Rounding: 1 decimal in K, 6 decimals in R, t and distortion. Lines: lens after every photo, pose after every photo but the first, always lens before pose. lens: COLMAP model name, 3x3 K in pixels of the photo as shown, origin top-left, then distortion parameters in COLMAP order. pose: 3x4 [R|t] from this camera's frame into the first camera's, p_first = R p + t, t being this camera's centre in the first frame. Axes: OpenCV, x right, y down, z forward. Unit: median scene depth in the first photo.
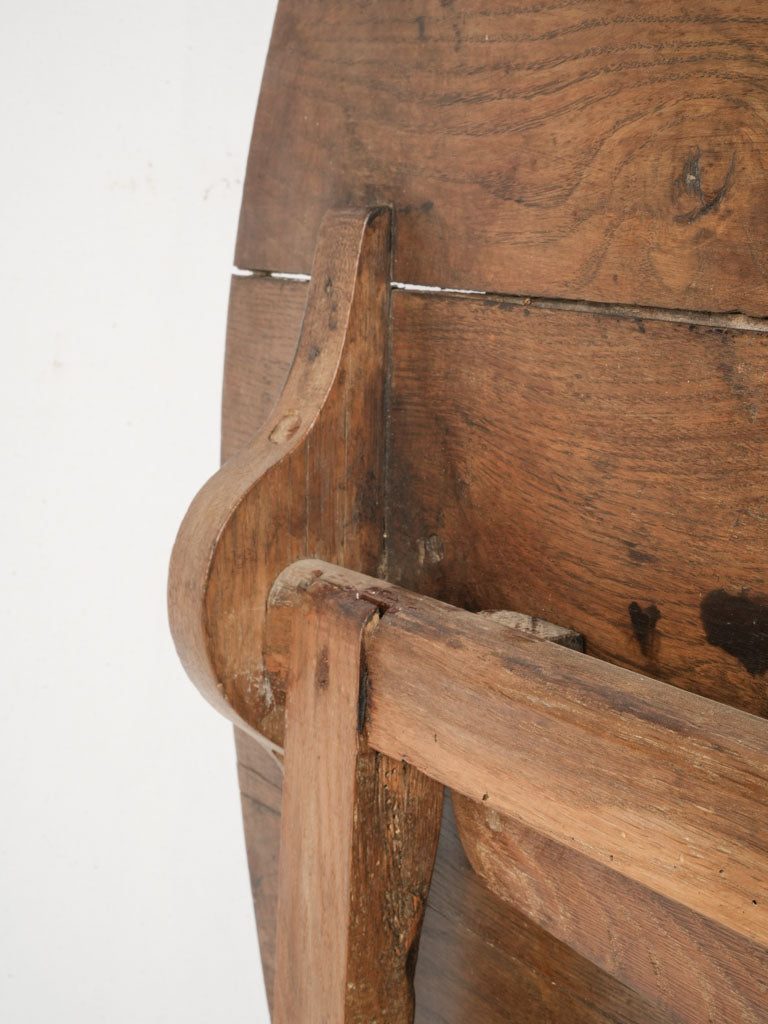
lens RADIAL K [[1720.2, 0, 384.0], [0, 1720.2, 512.0], [0, 0, 1]] dist [-0.013237, 0.067366]
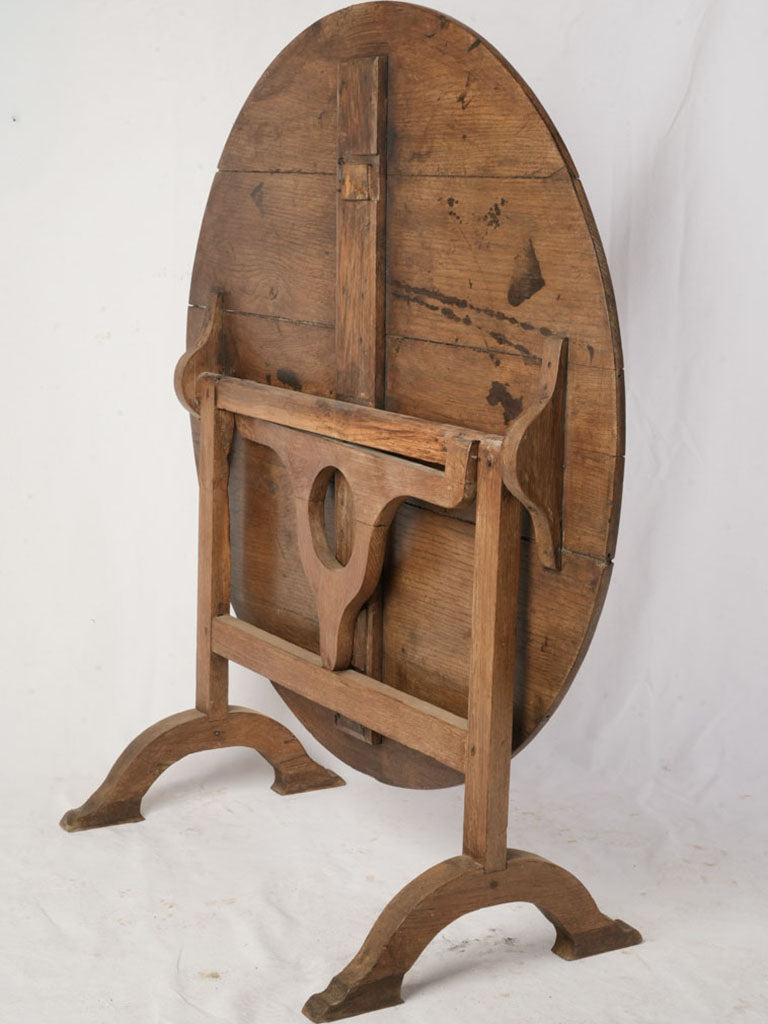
lens RADIAL K [[1720.2, 0, 384.0], [0, 1720.2, 512.0], [0, 0, 1]] dist [-0.013237, 0.067366]
pose [[0.999872, -0.013244, 0.009006, 0.382211], [0.013086, 0.999763, 0.017371, 0.326133], [-0.009234, -0.017251, 0.999809, -3.543244]]
